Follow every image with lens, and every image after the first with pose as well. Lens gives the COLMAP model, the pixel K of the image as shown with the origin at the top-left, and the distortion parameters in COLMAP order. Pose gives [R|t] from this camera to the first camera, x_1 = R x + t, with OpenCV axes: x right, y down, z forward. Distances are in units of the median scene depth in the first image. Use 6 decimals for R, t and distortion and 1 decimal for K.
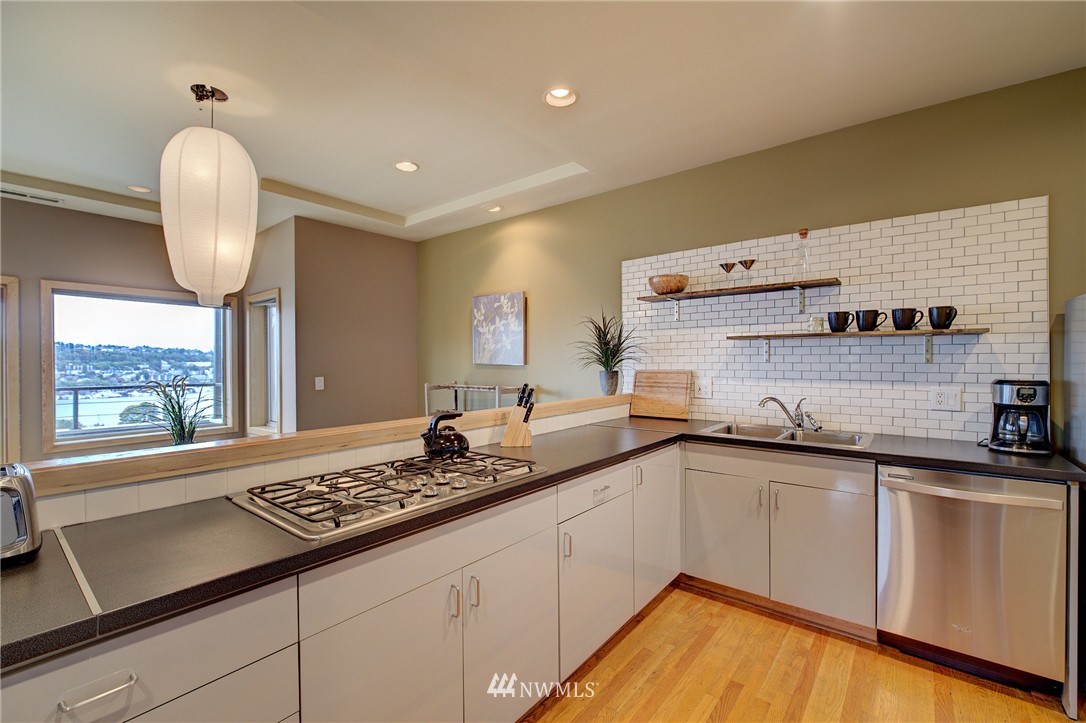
lens RADIAL K [[467.7, 0, 553.3], [0, 467.7, 363.9], [0, 0, 1]] dist [-0.012864, 0.001033]
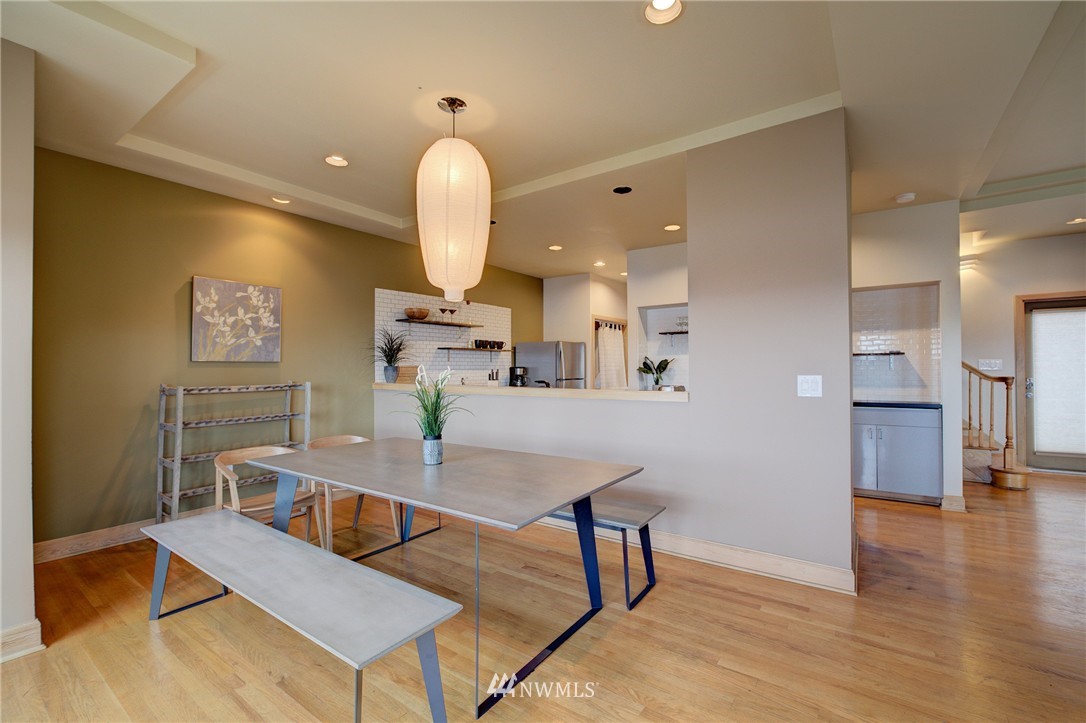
lens RADIAL K [[467.7, 0, 539.0], [0, 467.7, 364.2], [0, 0, 1]] dist [-0.012864, 0.001033]
pose [[-0.053493, 0.011579, 0.998501, -1.566204], [0.015701, 0.999819, -0.010753, 0.037106], [-0.998445, 0.015102, -0.053665, 0.732714]]
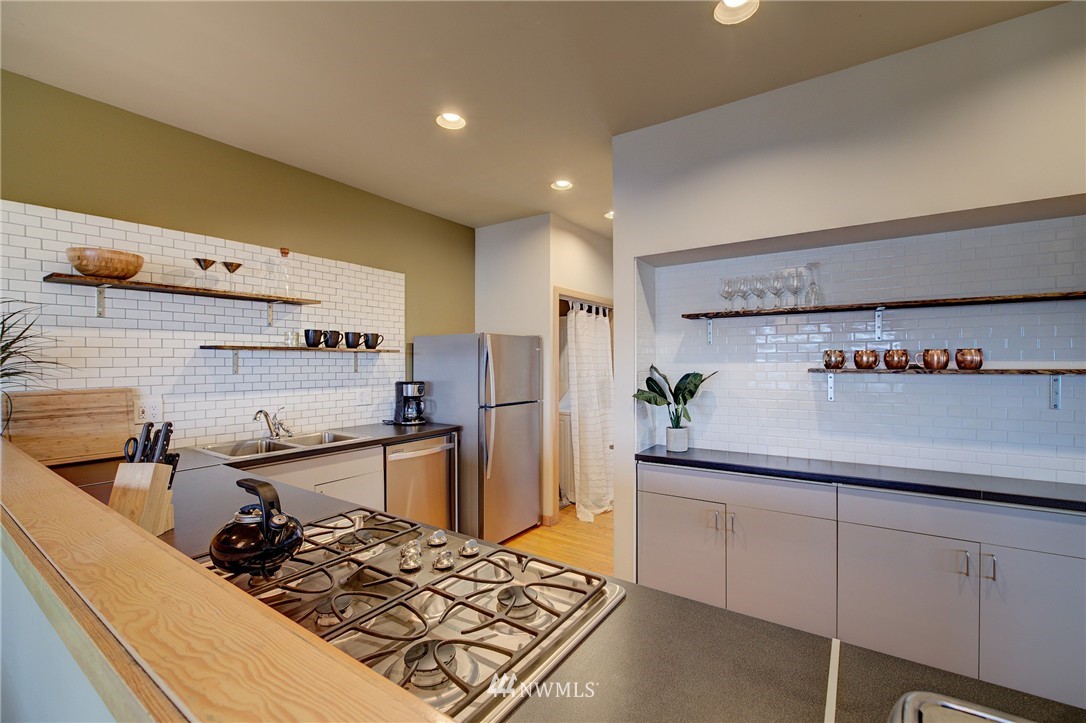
lens RADIAL K [[467.7, 0, 539.2], [0, 467.7, 363.1], [0, 0, 1]] dist [-0.012864, 0.001033]
pose [[-0.067097, 0.002883, 0.997742, -0.522445], [0.013210, 0.999911, -0.002001, -0.015849], [-0.997659, 0.013046, -0.067129, 0.458784]]
